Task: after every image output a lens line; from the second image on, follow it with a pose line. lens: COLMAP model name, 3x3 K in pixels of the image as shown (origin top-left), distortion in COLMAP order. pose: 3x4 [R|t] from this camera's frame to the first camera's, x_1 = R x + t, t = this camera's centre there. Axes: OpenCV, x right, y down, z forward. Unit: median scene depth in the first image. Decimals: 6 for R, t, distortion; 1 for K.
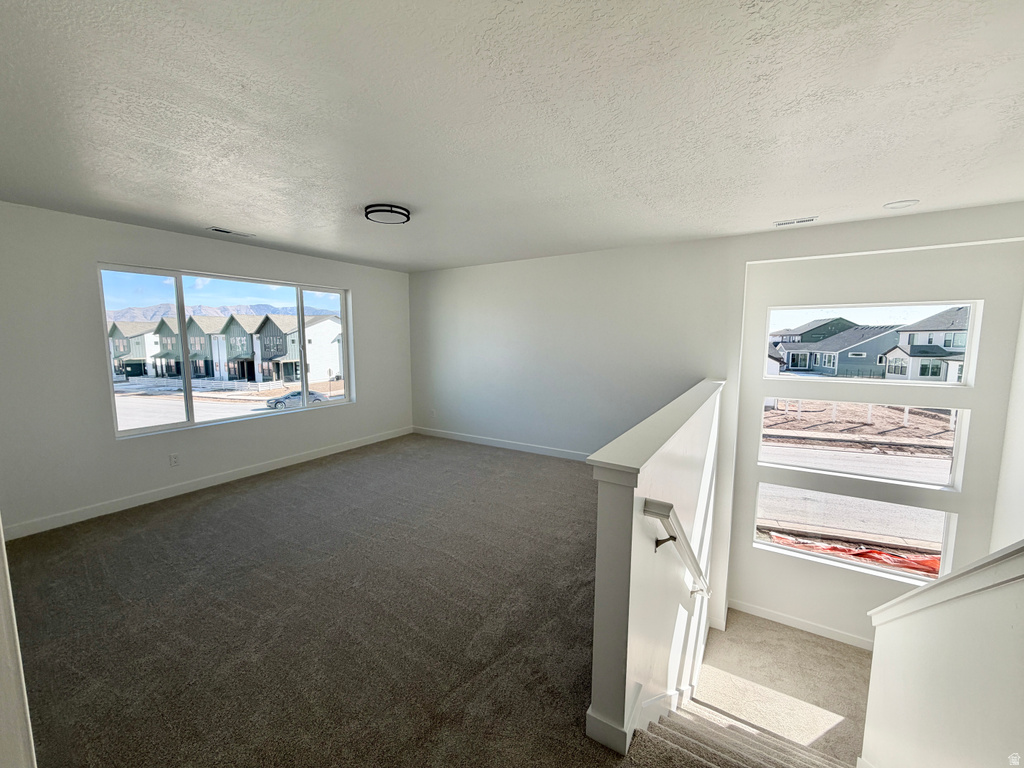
lens RADIAL K [[406.9, 0, 505.1], [0, 406.9, 379.8], [0, 0, 1]] dist [0.000616, 0.000240]
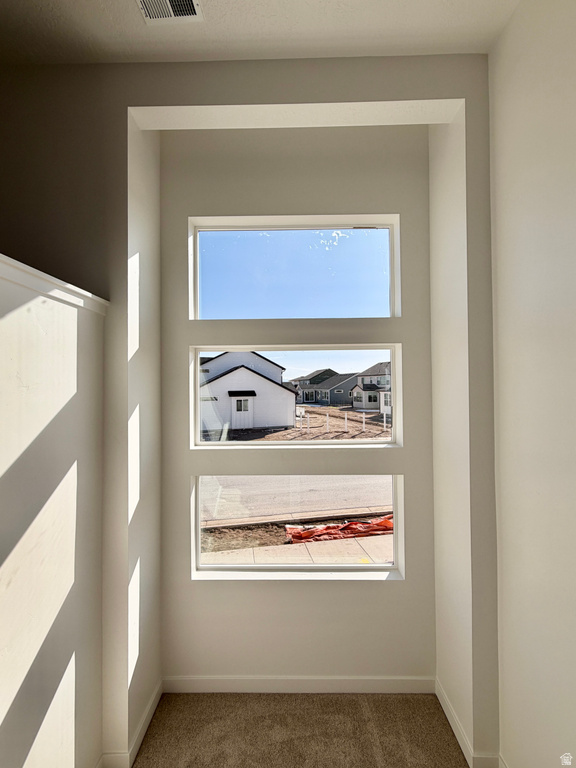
lens RADIAL K [[305.2, 0, 288.0], [0, 305.2, 384.0], [0, 0, 1]] dist [0.000616, 0.000240]
pose [[0.859846, 0.003238, 0.510542, 0.184936], [0.061826, 0.991960, -0.110417, 0.061864], [-0.506795, 0.126507, 0.852733, 0.176133]]
